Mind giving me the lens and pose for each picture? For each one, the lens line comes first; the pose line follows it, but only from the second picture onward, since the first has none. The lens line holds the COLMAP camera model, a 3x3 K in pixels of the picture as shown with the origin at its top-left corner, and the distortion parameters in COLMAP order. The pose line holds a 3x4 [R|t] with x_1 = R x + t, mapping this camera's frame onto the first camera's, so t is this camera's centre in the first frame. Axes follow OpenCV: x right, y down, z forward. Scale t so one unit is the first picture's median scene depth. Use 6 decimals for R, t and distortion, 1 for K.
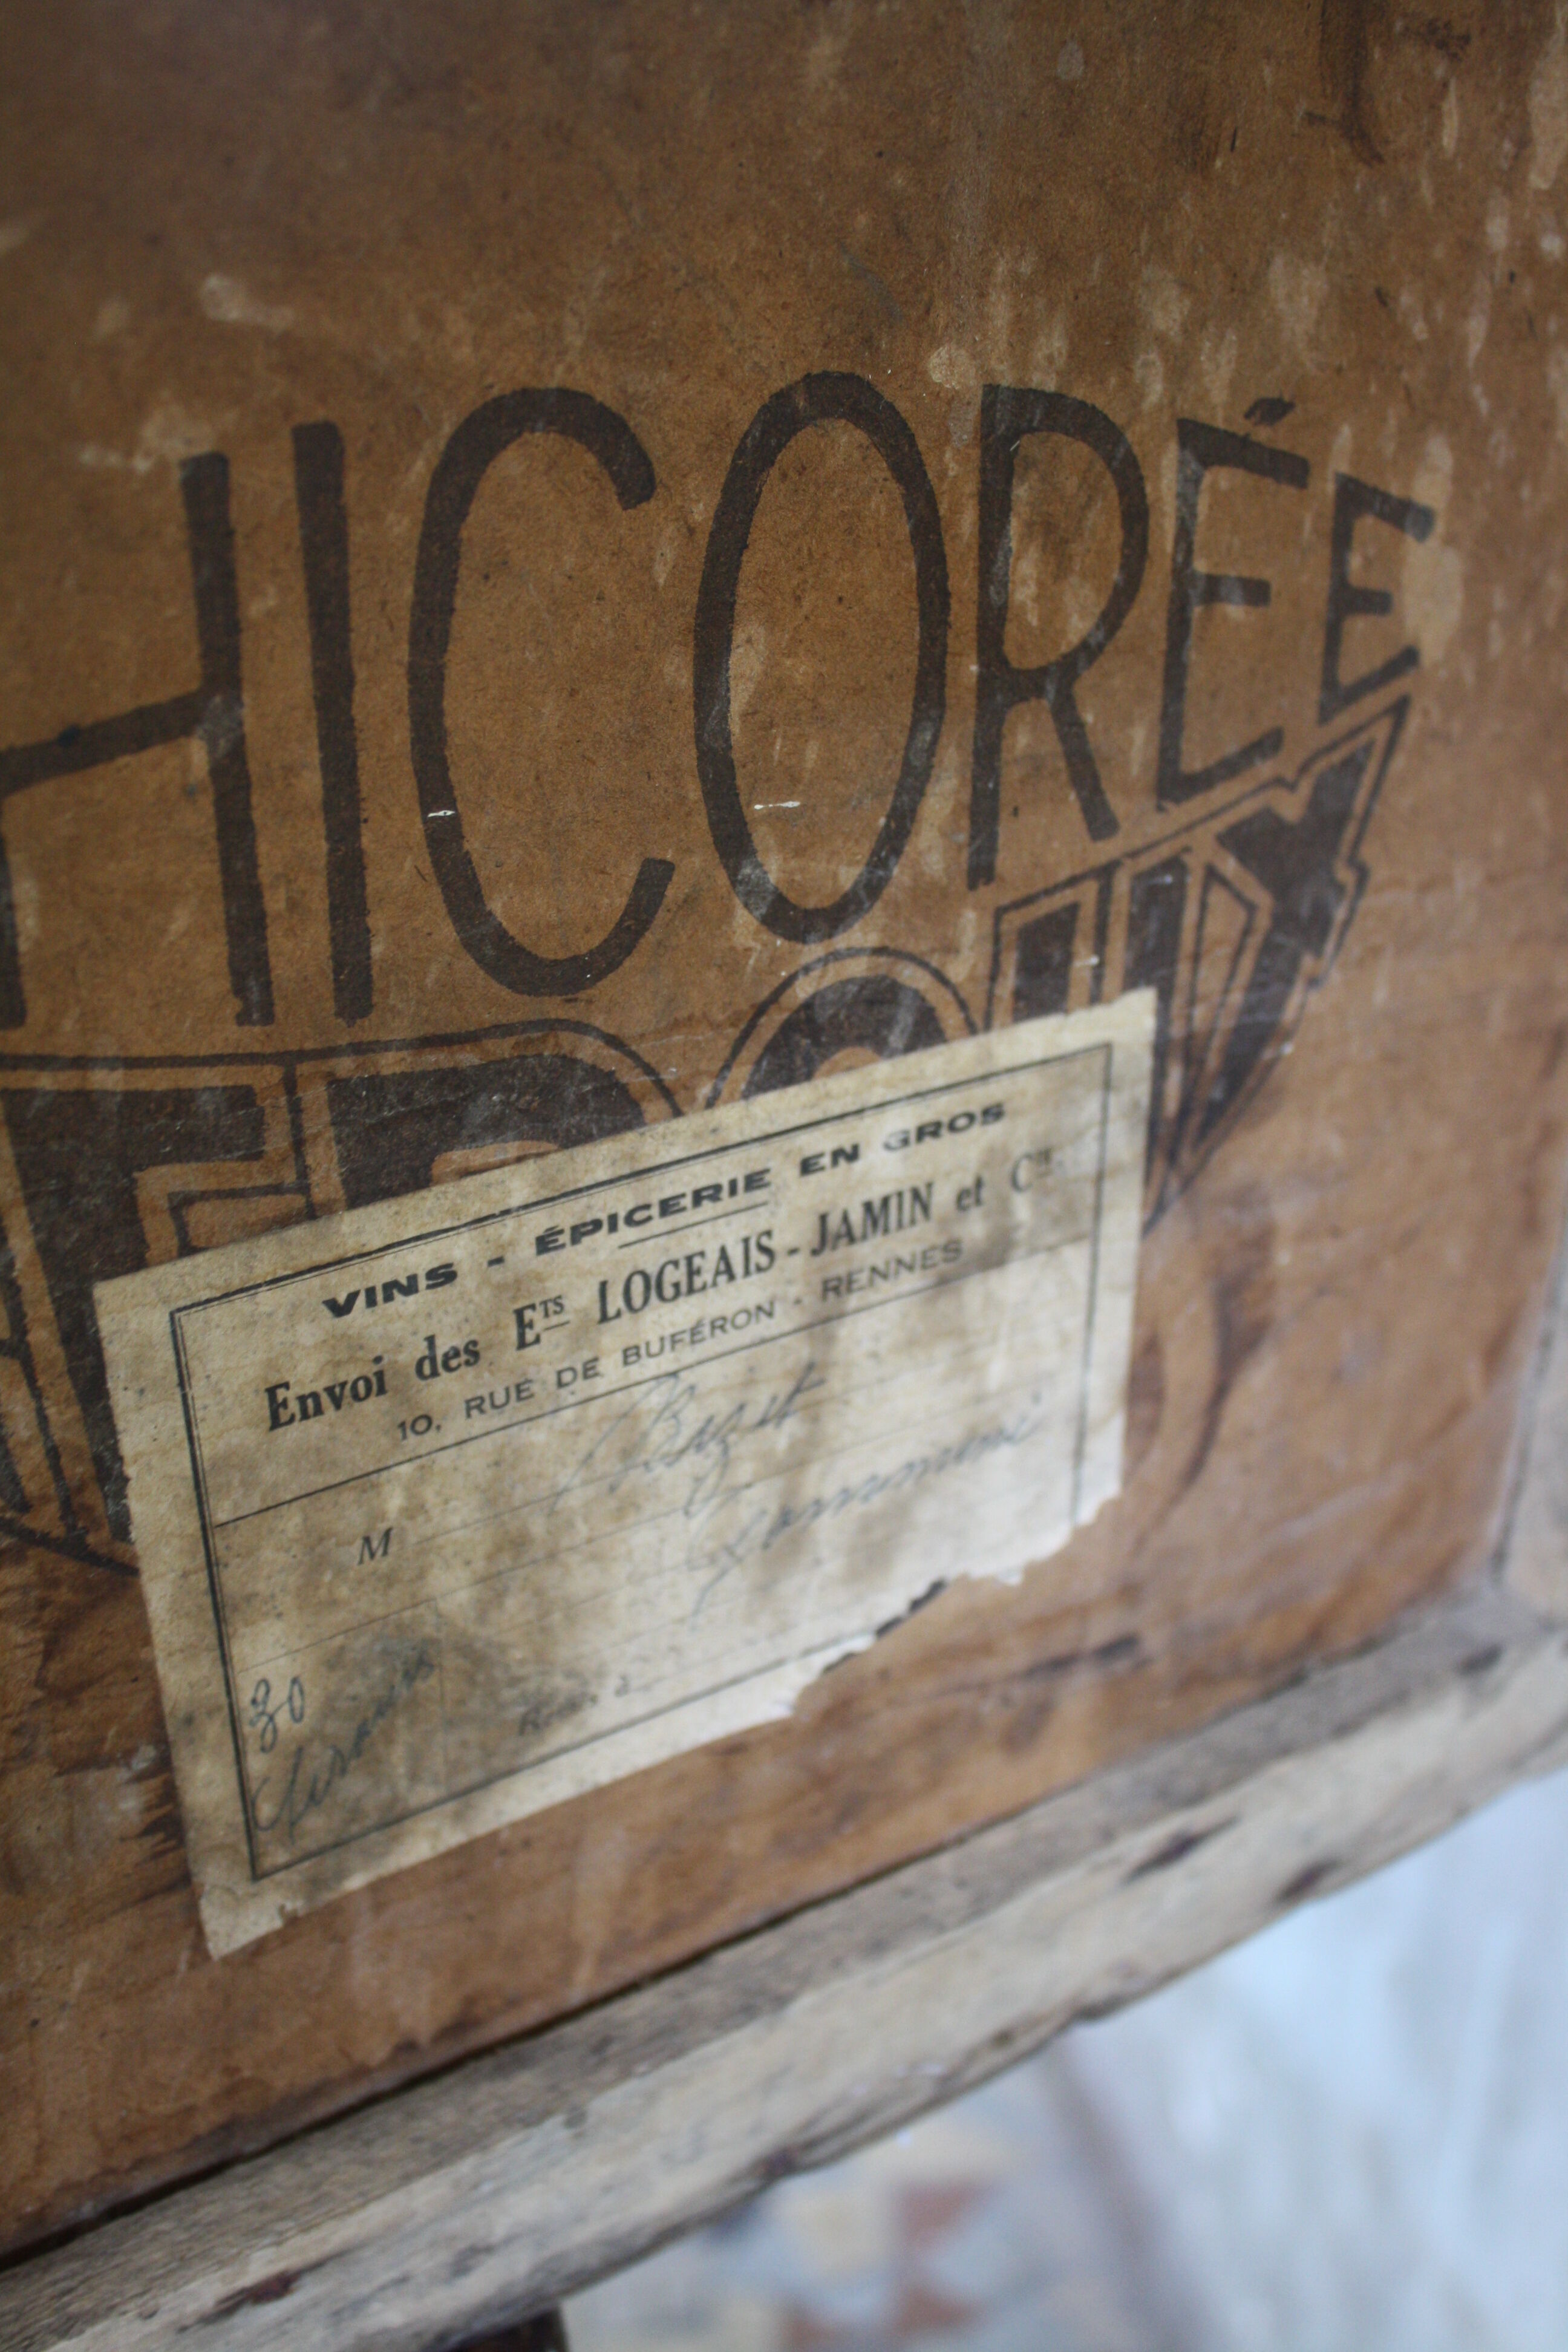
lens RADIAL K [[2313.5, 0, 681.2], [0, 2313.5, 1173.3], [0, 0, 1]] dist [-0.139544, 0.138673]
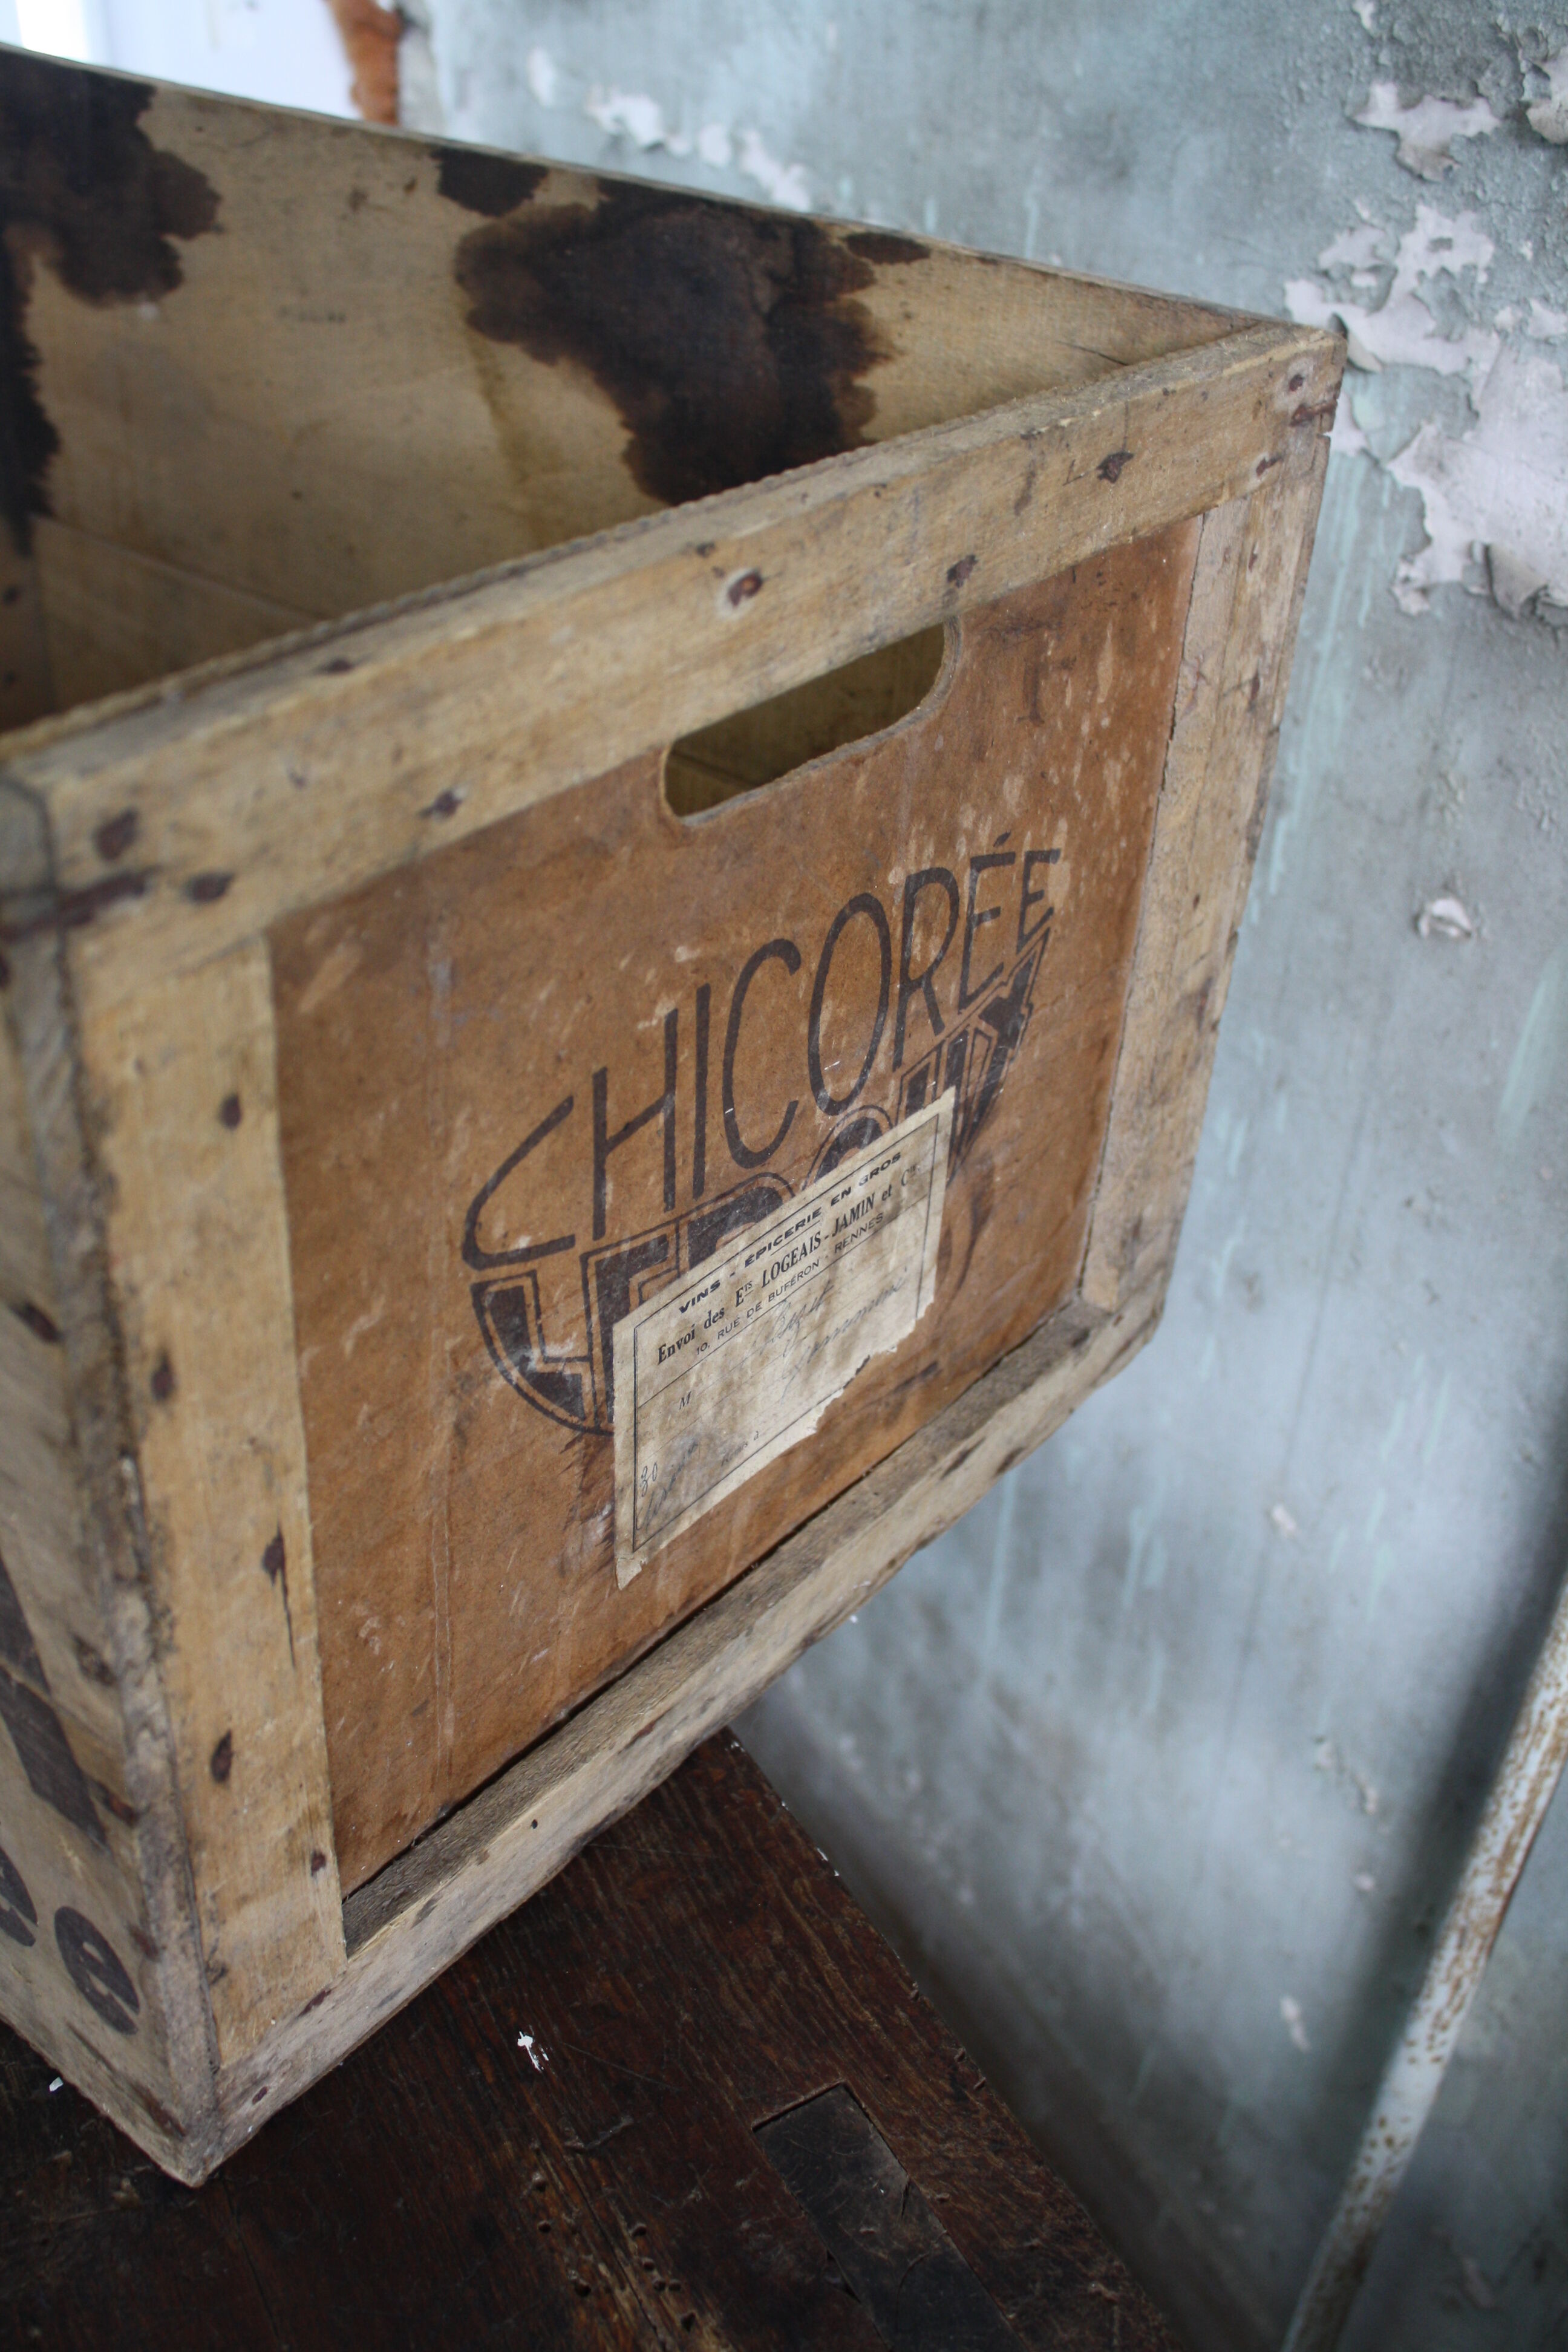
lens RADIAL K [[2268.2, 0, 744.9], [0, 2268.2, 1236.6], [0, 0, 1]] dist [-0.157830, 0.145965]
pose [[0.947740, -0.154188, 0.279311, -0.650971], [0.096477, 0.972982, 0.209758, -0.442518], [-0.304107, -0.171849, 0.937009, -1.050157]]
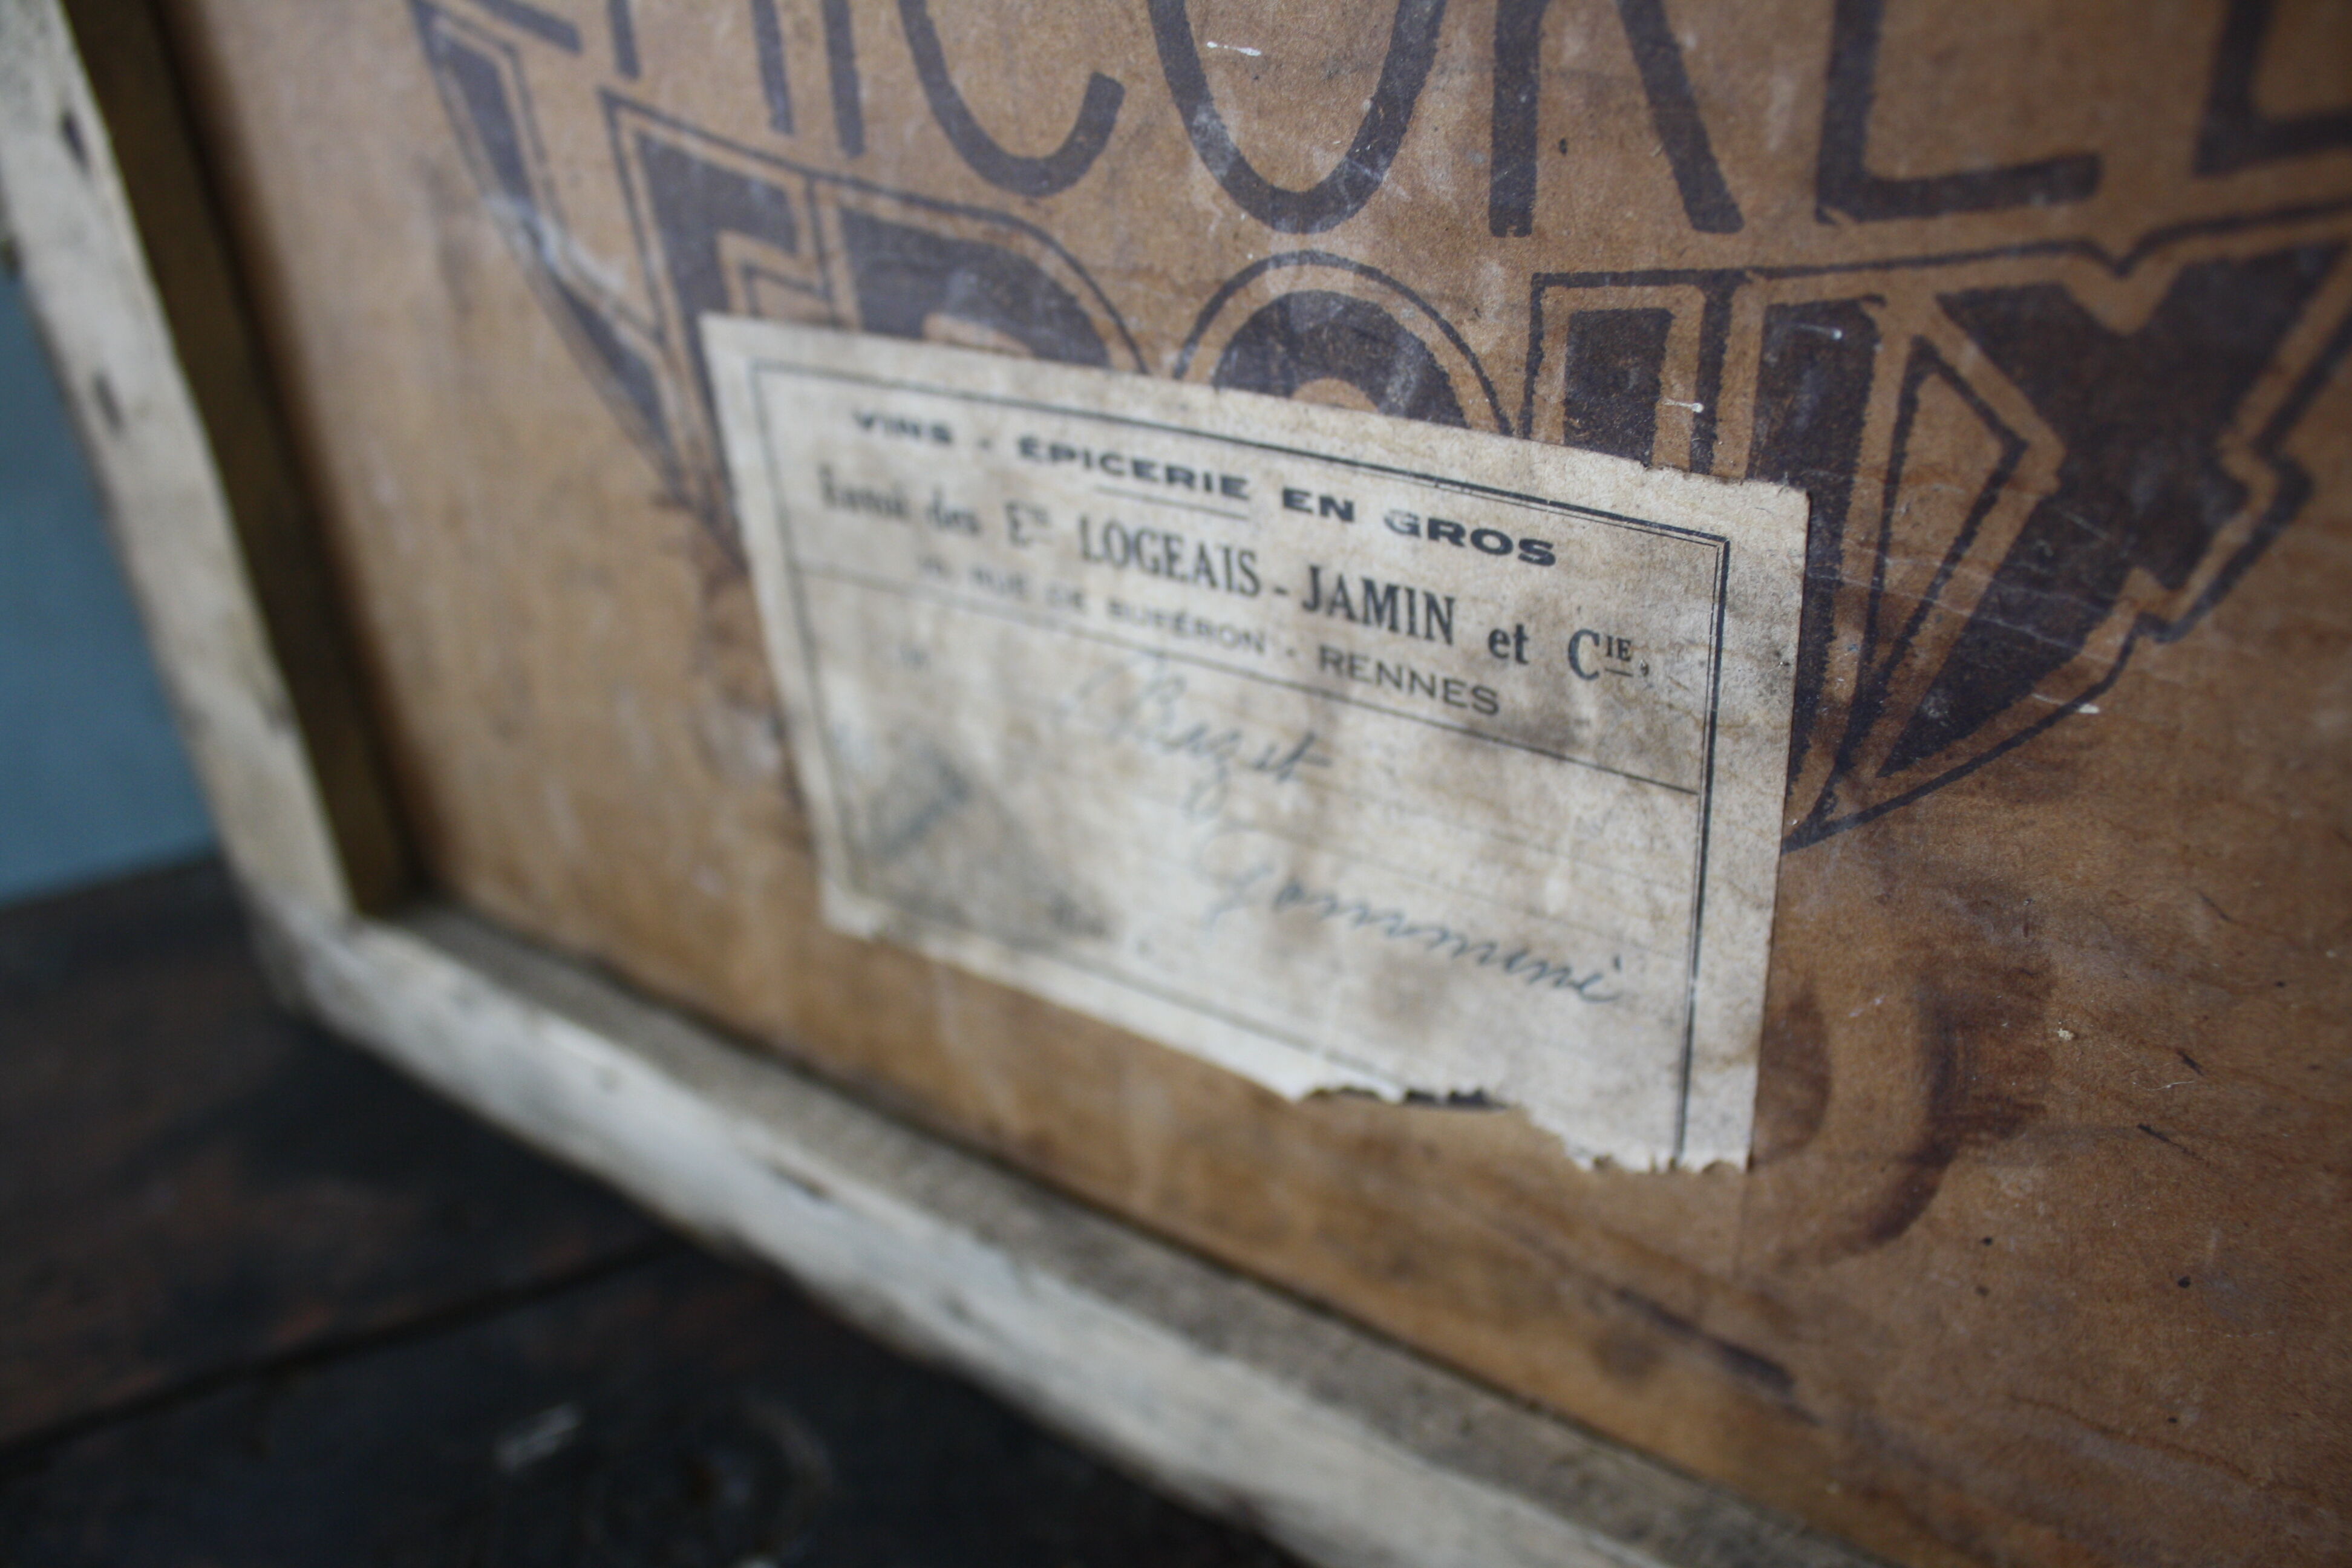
lens RADIAL K [[1954.9, 0, 1167.9], [0, 1954.9, 858.2], [0, 0, 1]] dist [-0.178291, 0.115366]
pose [[0.391655, 0.490076, -0.778738, 0.672495], [-0.342390, 0.863196, 0.371027, -0.141973], [0.854035, 0.121318, 0.505872, 0.610719]]
